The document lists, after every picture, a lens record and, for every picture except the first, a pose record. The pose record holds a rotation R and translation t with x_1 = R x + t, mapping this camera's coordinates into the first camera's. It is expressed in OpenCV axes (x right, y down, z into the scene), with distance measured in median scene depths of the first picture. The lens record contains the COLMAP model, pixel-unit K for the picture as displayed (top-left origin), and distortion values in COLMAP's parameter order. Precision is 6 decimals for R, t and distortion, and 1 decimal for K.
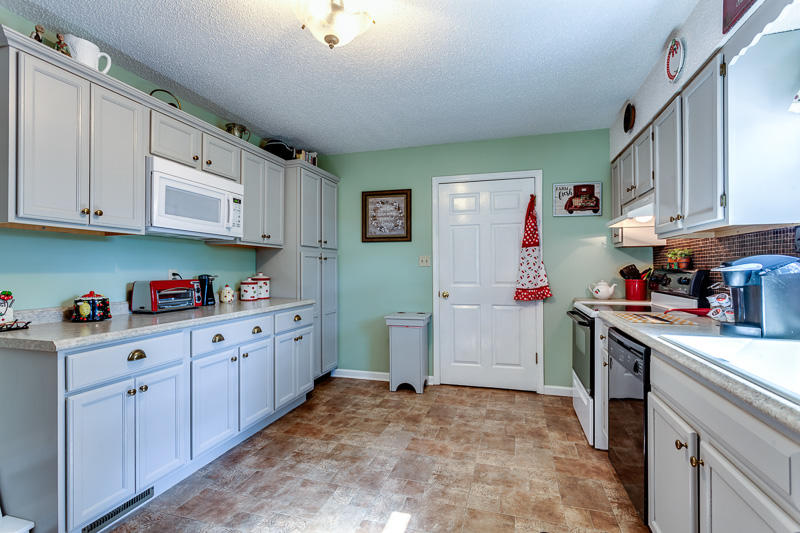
lens RADIAL K [[376.0, 0, 400.0], [0, 376.0, 269.4], [0, 0, 1]] dist [0.000842, 0.000413]
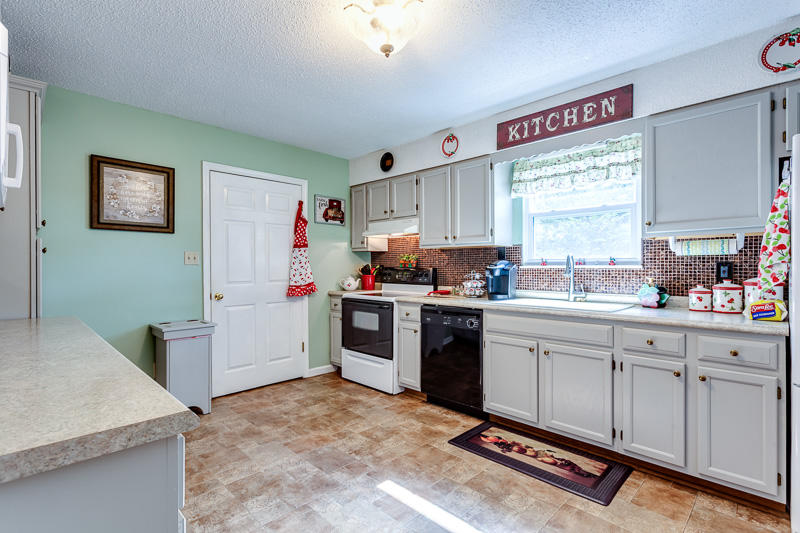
lens RADIAL K [[376.0, 0, 400.0], [0, 376.0, 269.4], [0, 0, 1]] dist [0.000842, 0.000413]
pose [[0.483965, -0.005054, 0.875073, -0.499093], [0.002223, 0.999987, 0.004546, -0.000040], [-0.875084, -0.000255, 0.483970, 0.210931]]
